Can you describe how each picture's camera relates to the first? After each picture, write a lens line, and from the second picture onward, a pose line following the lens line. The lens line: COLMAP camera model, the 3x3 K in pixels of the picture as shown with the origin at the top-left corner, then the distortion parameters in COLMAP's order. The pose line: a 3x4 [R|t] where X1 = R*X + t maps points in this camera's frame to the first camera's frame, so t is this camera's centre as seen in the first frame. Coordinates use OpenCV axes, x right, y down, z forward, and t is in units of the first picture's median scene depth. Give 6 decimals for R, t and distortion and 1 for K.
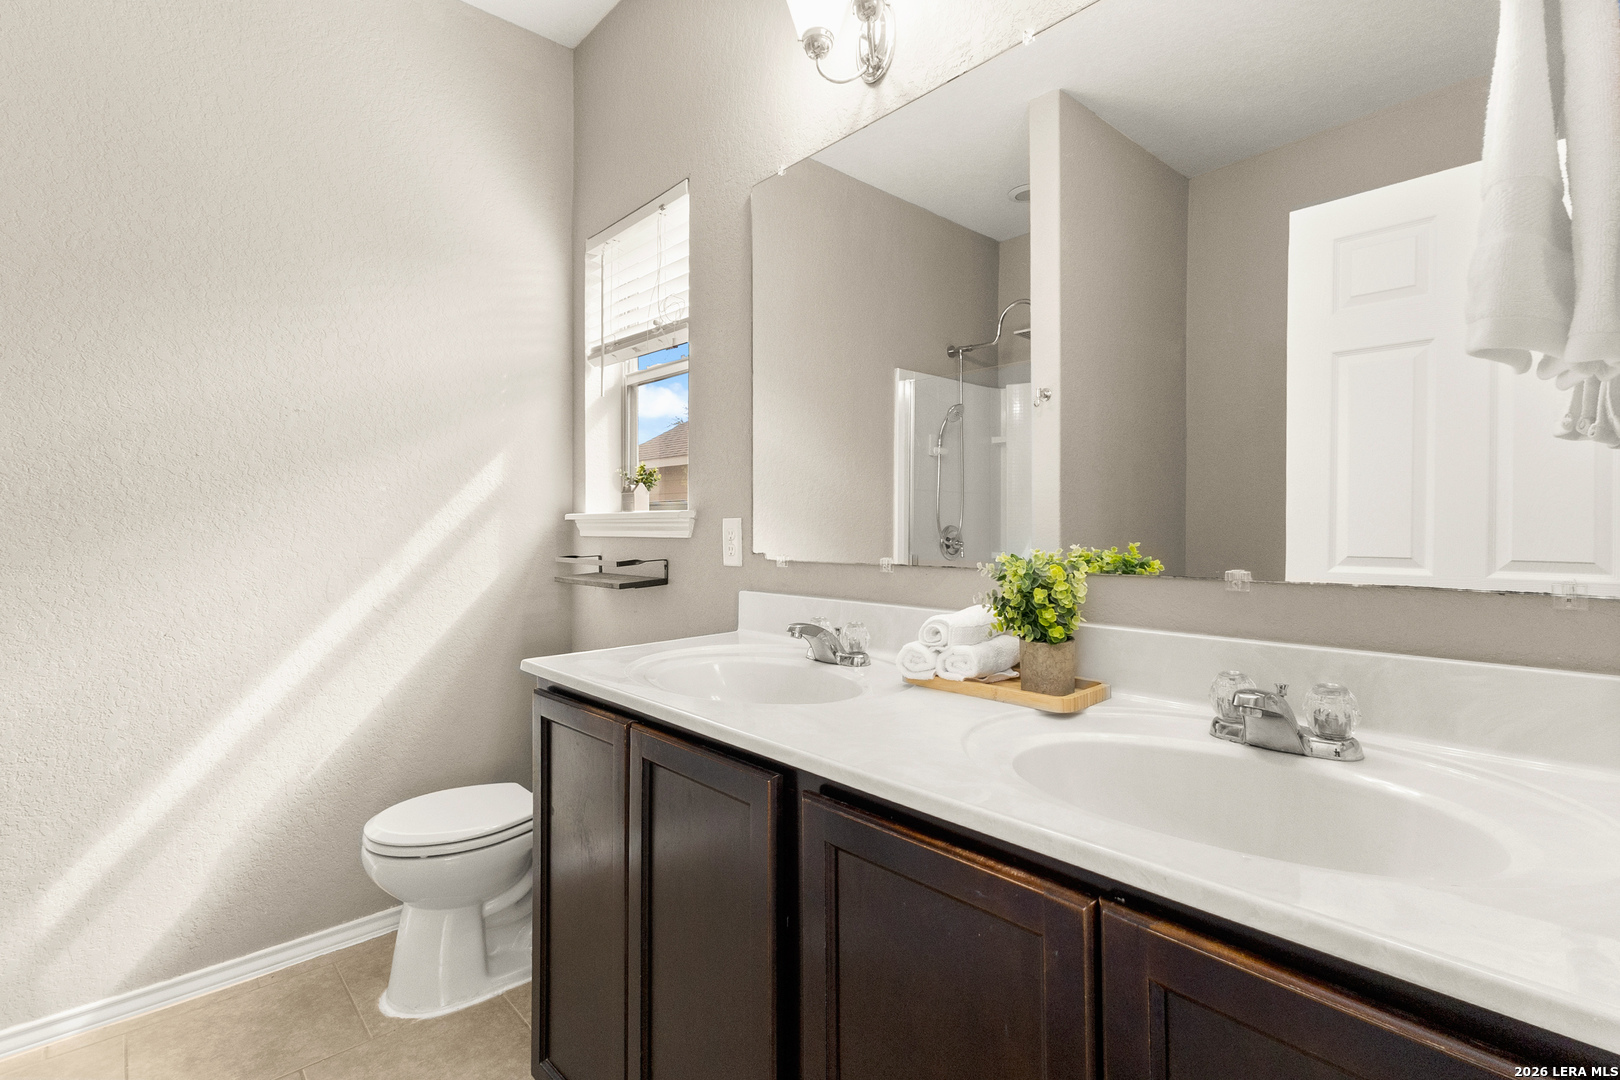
lens RADIAL K [[751.1, 0, 811.9], [0, 751.1, 532.3], [0, 0, 1]] dist [0.020041, -0.004652]
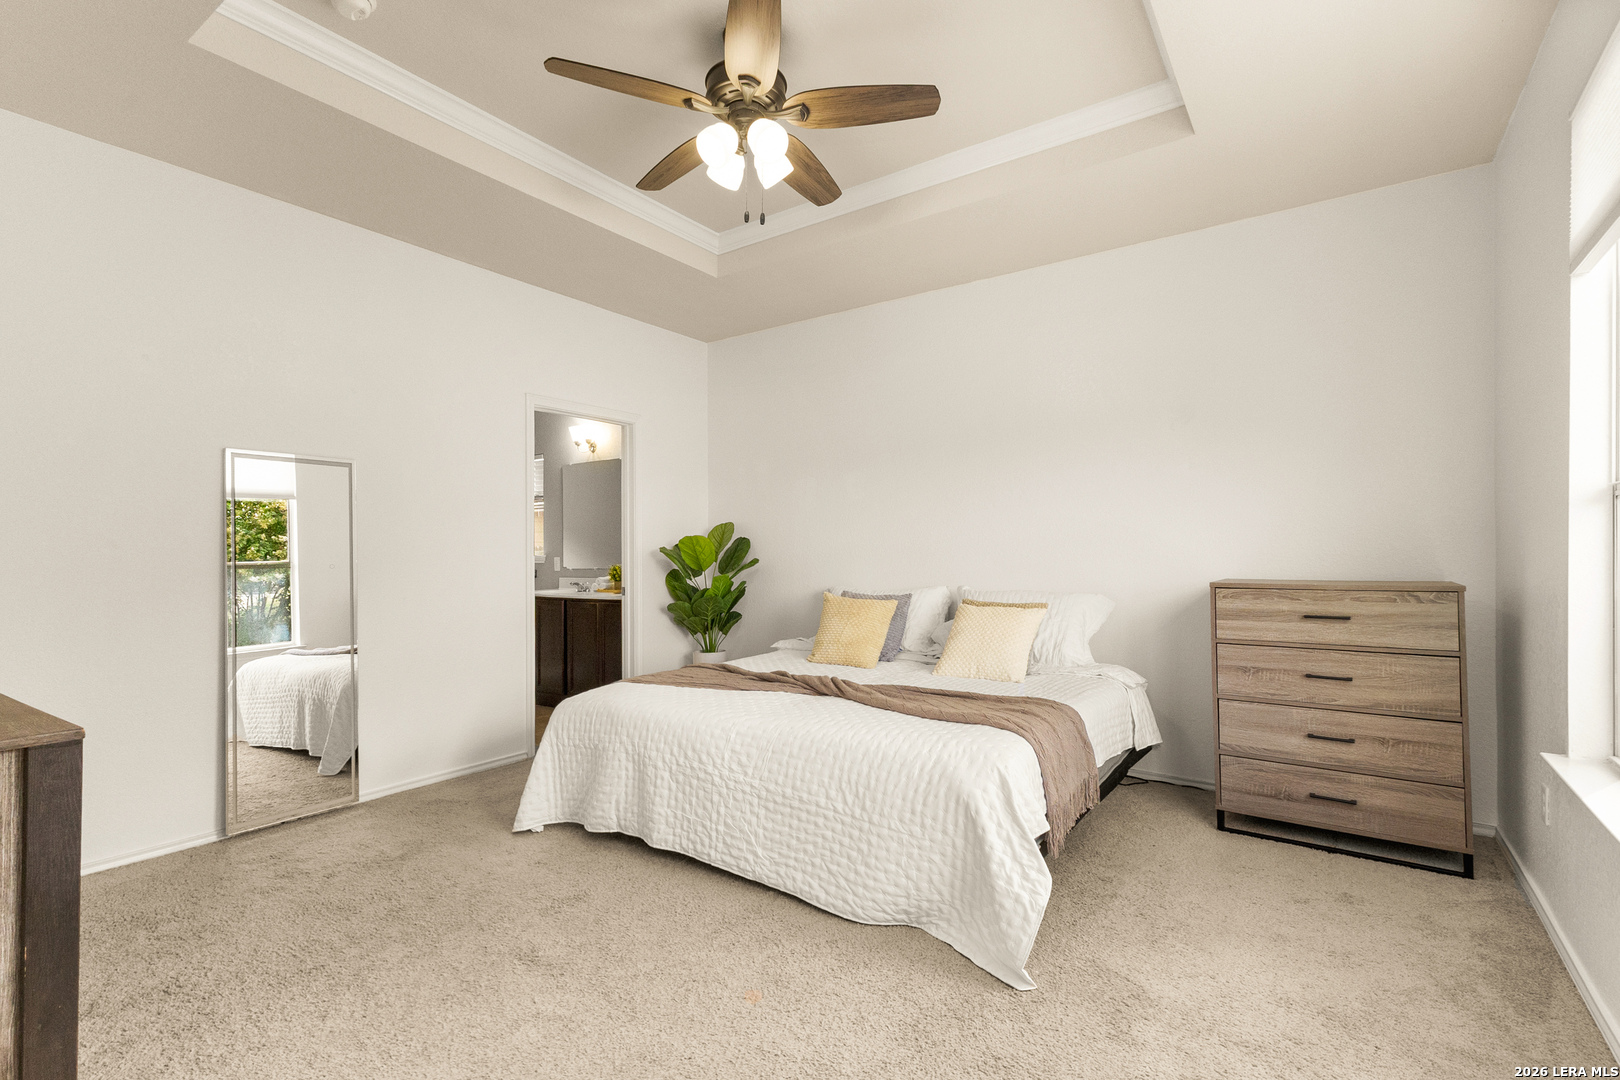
lens RADIAL K [[751.1, 0, 809.7], [0, 751.1, 545.2], [0, 0, 1]] dist [0.020041, -0.004652]
pose [[0.979054, -0.004889, 0.203541, 0.358808], [0.008039, 0.999860, -0.014652, -0.014566], [-0.203441, 0.015982, 0.978957, -2.890052]]
